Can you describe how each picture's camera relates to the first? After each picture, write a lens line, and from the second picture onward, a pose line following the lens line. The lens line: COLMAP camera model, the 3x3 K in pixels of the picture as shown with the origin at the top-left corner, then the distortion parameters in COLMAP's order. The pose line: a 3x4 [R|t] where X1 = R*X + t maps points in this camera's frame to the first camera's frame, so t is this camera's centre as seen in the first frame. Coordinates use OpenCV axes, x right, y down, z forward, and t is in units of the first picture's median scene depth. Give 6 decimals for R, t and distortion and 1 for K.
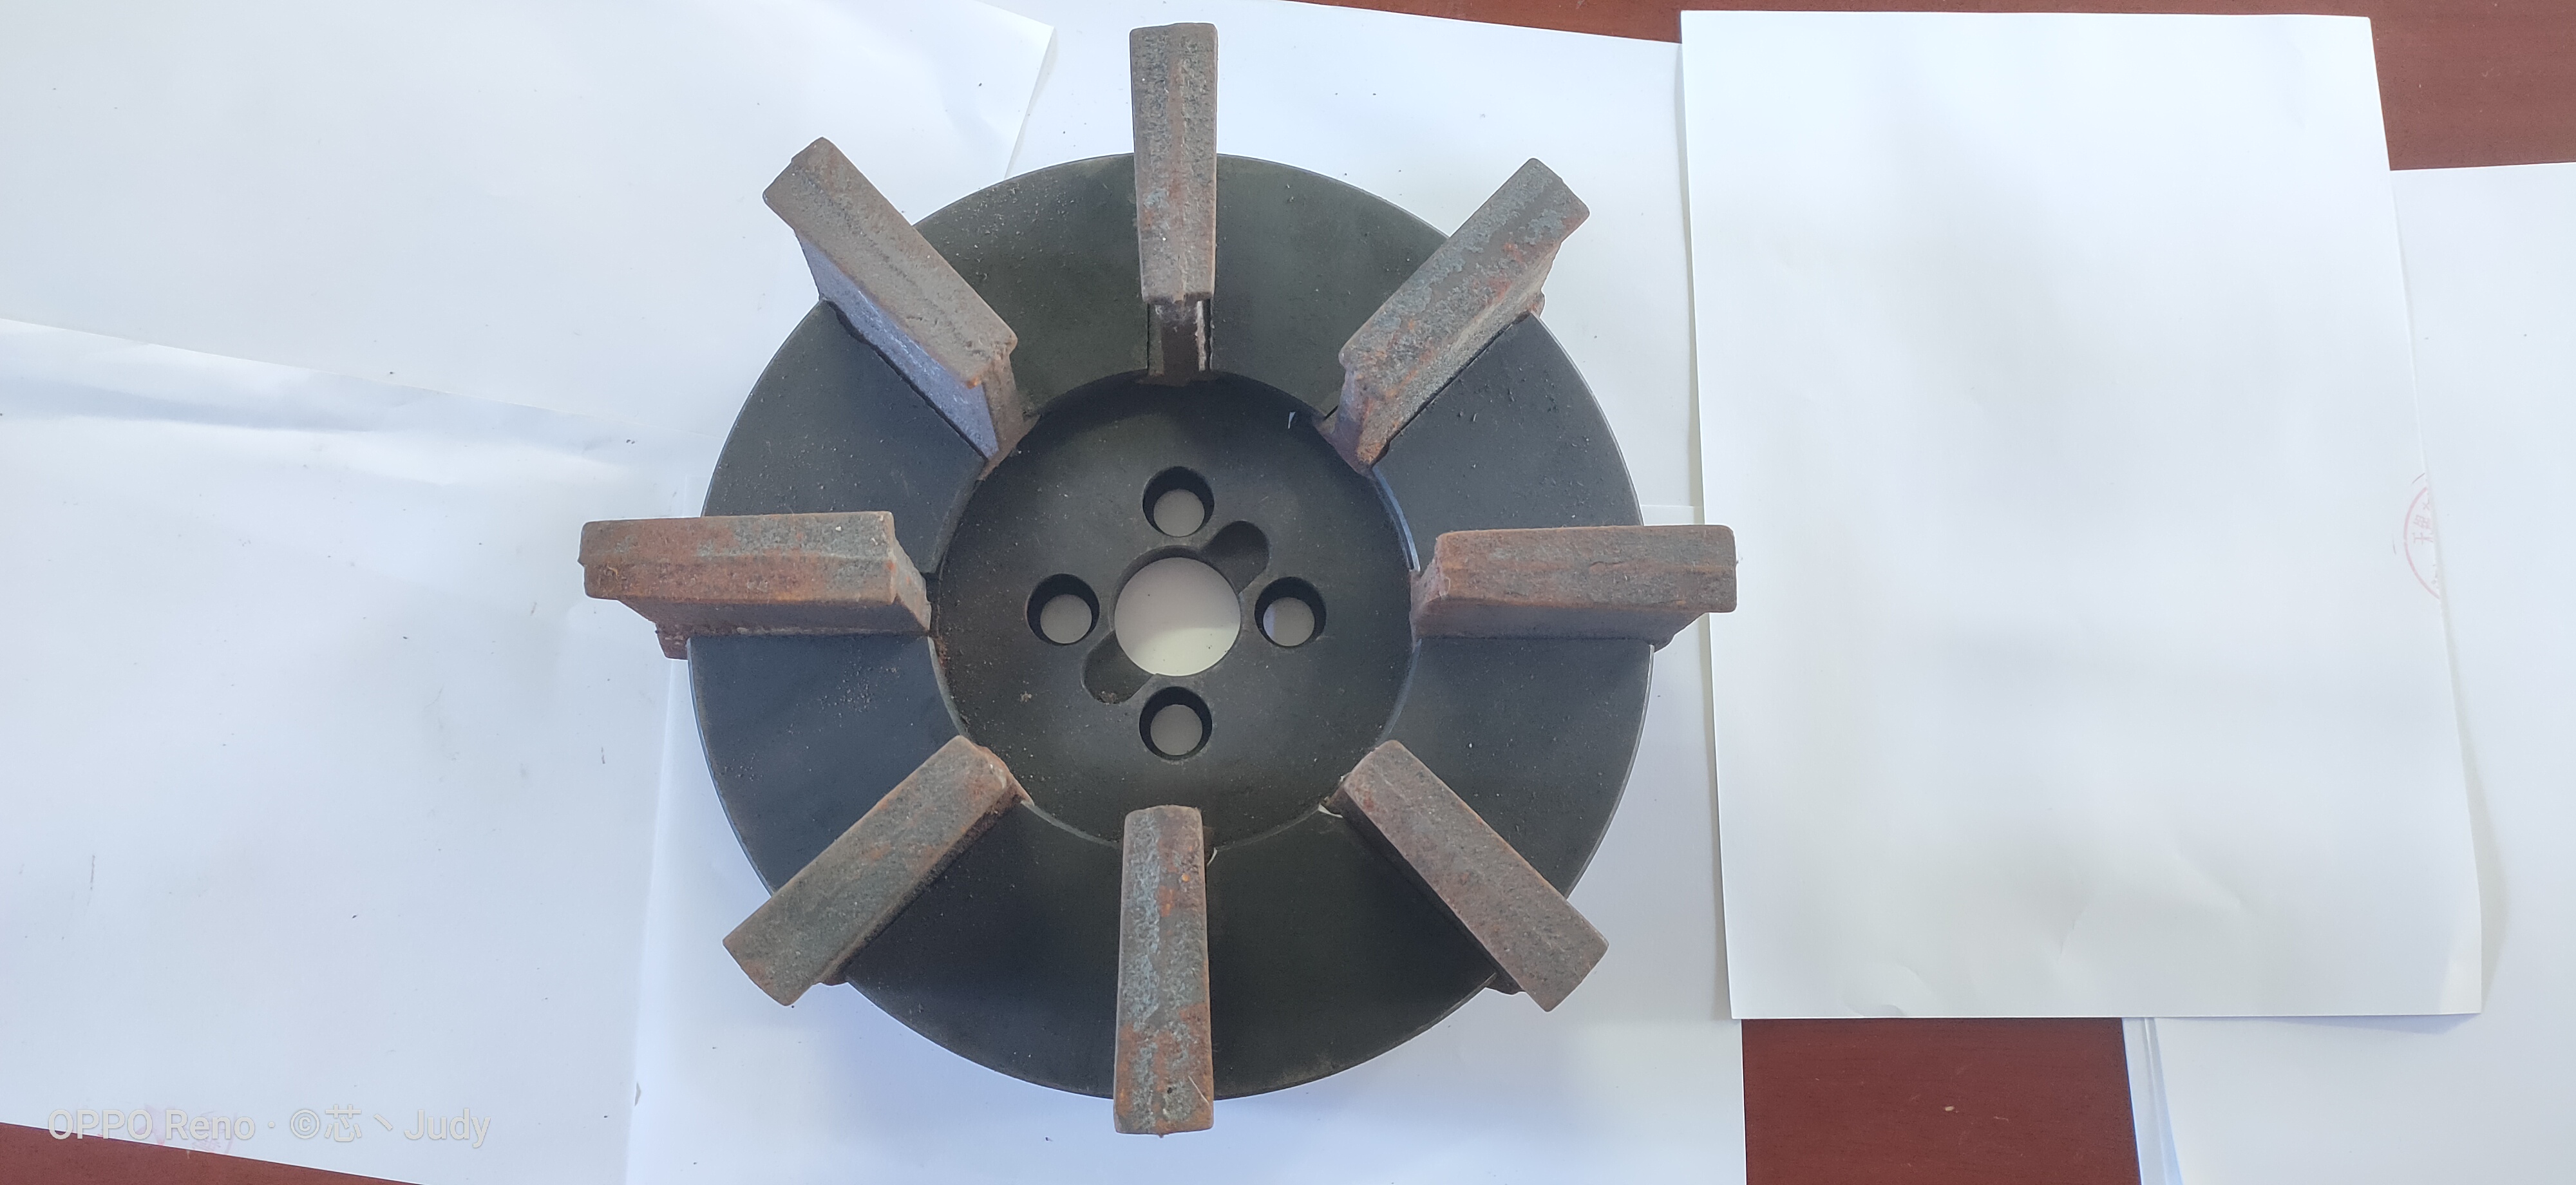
lens RADIAL K [[1950.6, 0, 1288.0], [0, 1950.6, 592.5], [0, 0, 1]] dist [0.010417, 0.001260]
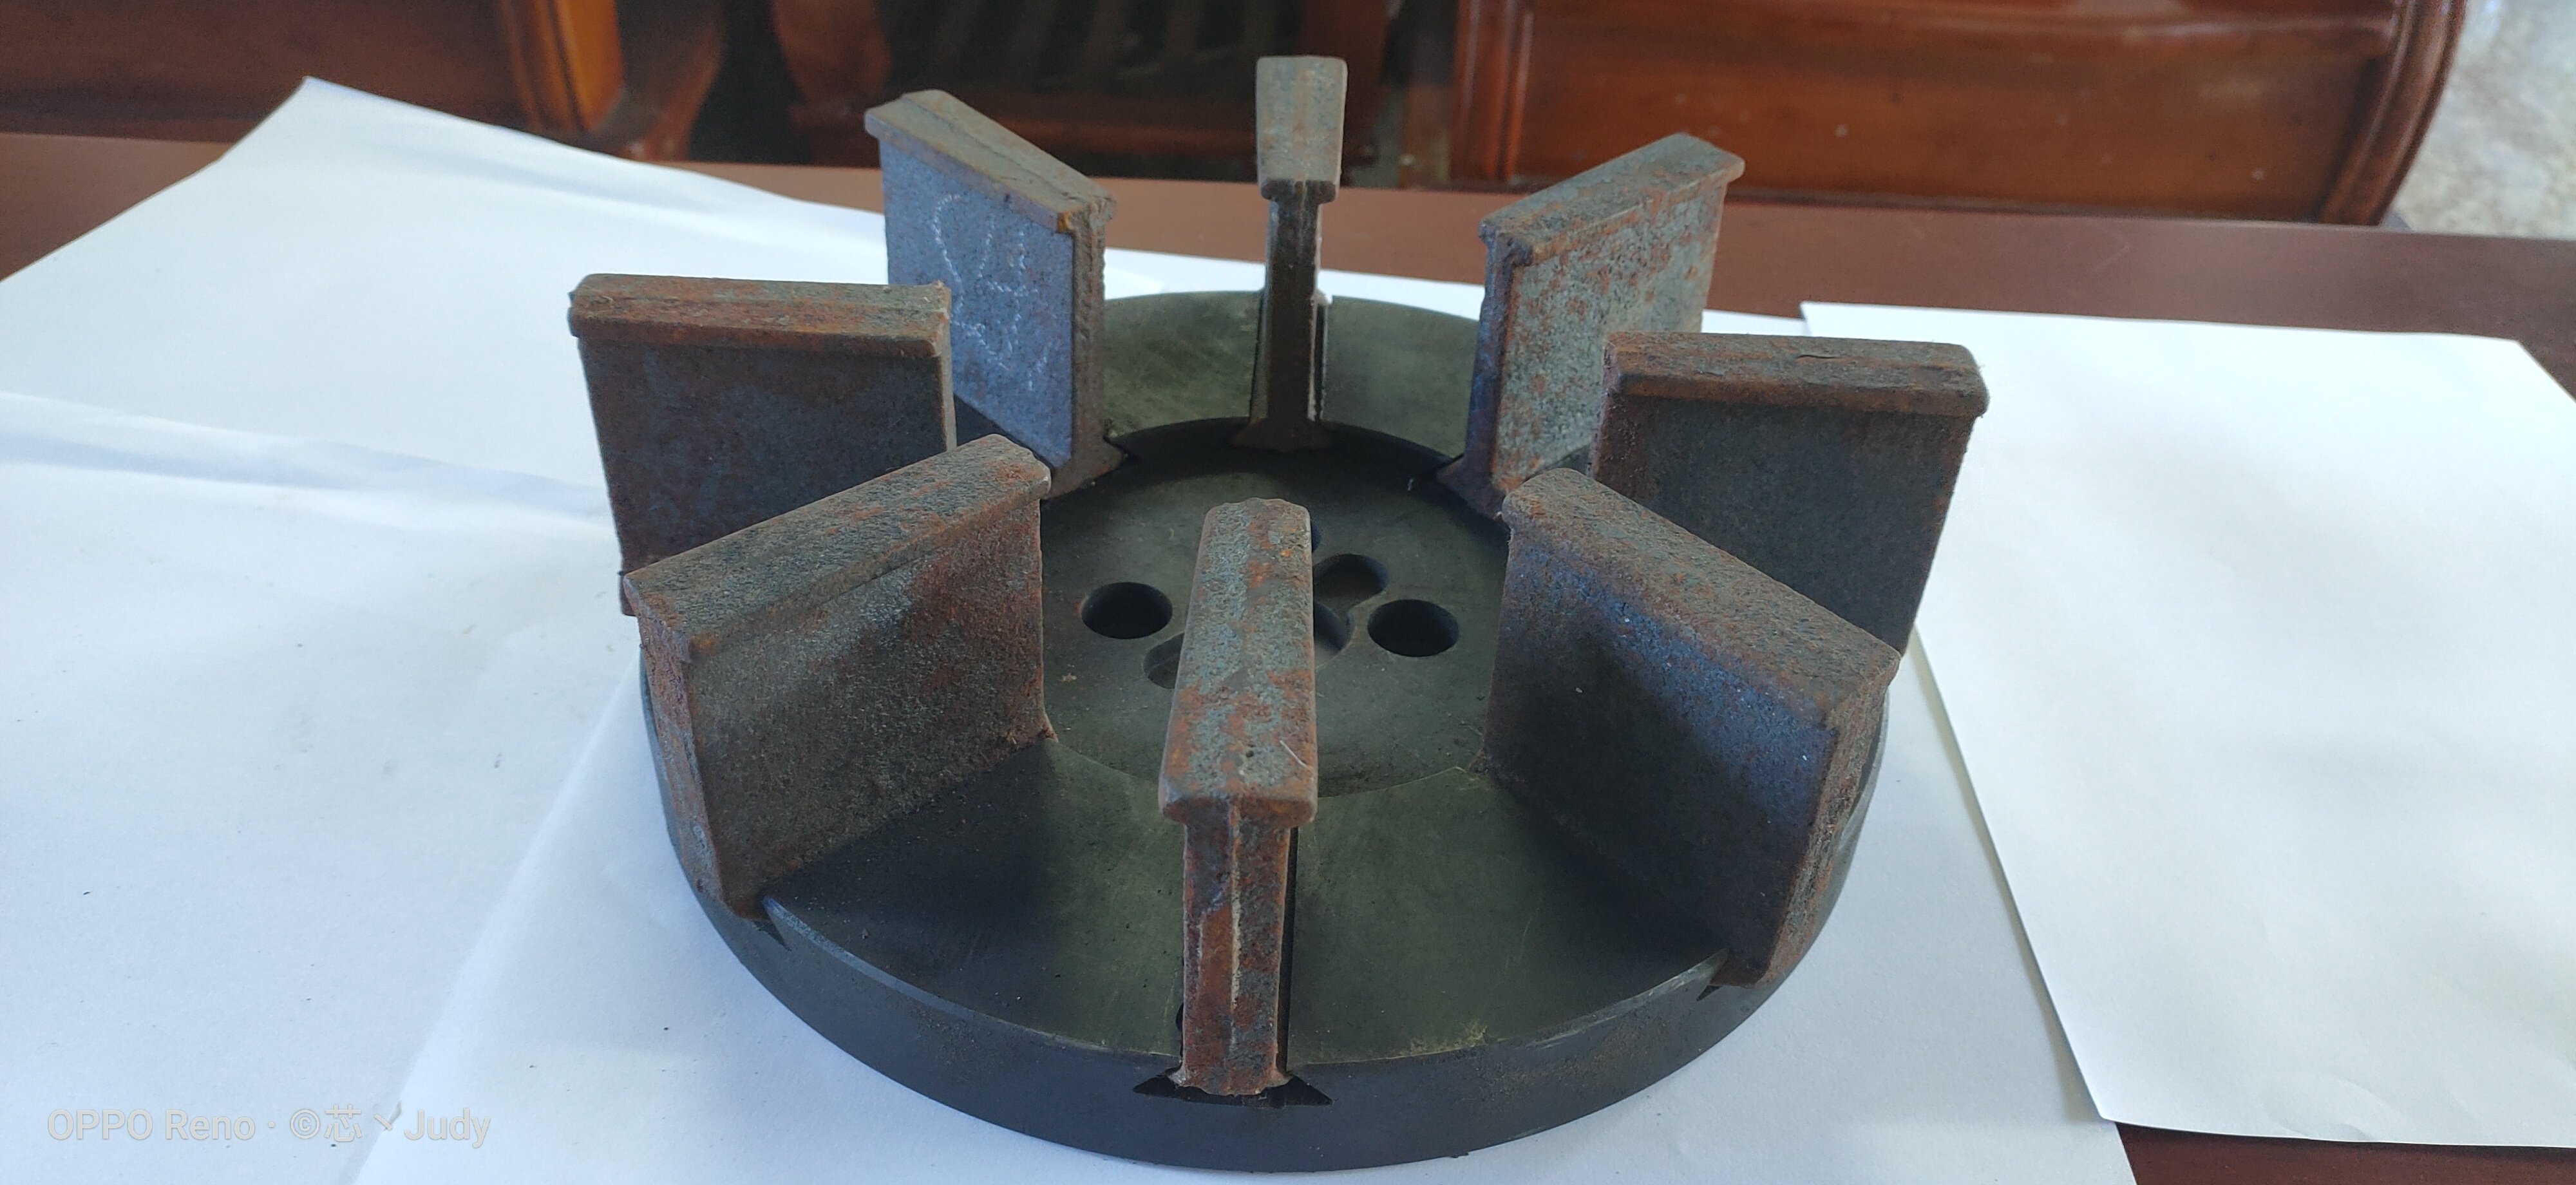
lens RADIAL K [[1950.6, 0, 1288.0], [0, 1950.6, 592.5], [0, 0, 1]] dist [0.010417, 0.001260]
pose [[0.999098, 0.025513, -0.033959, -0.024877], [-0.041720, 0.739466, -0.671900, 0.581269], [0.007969, 0.672710, 0.739863, 0.441291]]
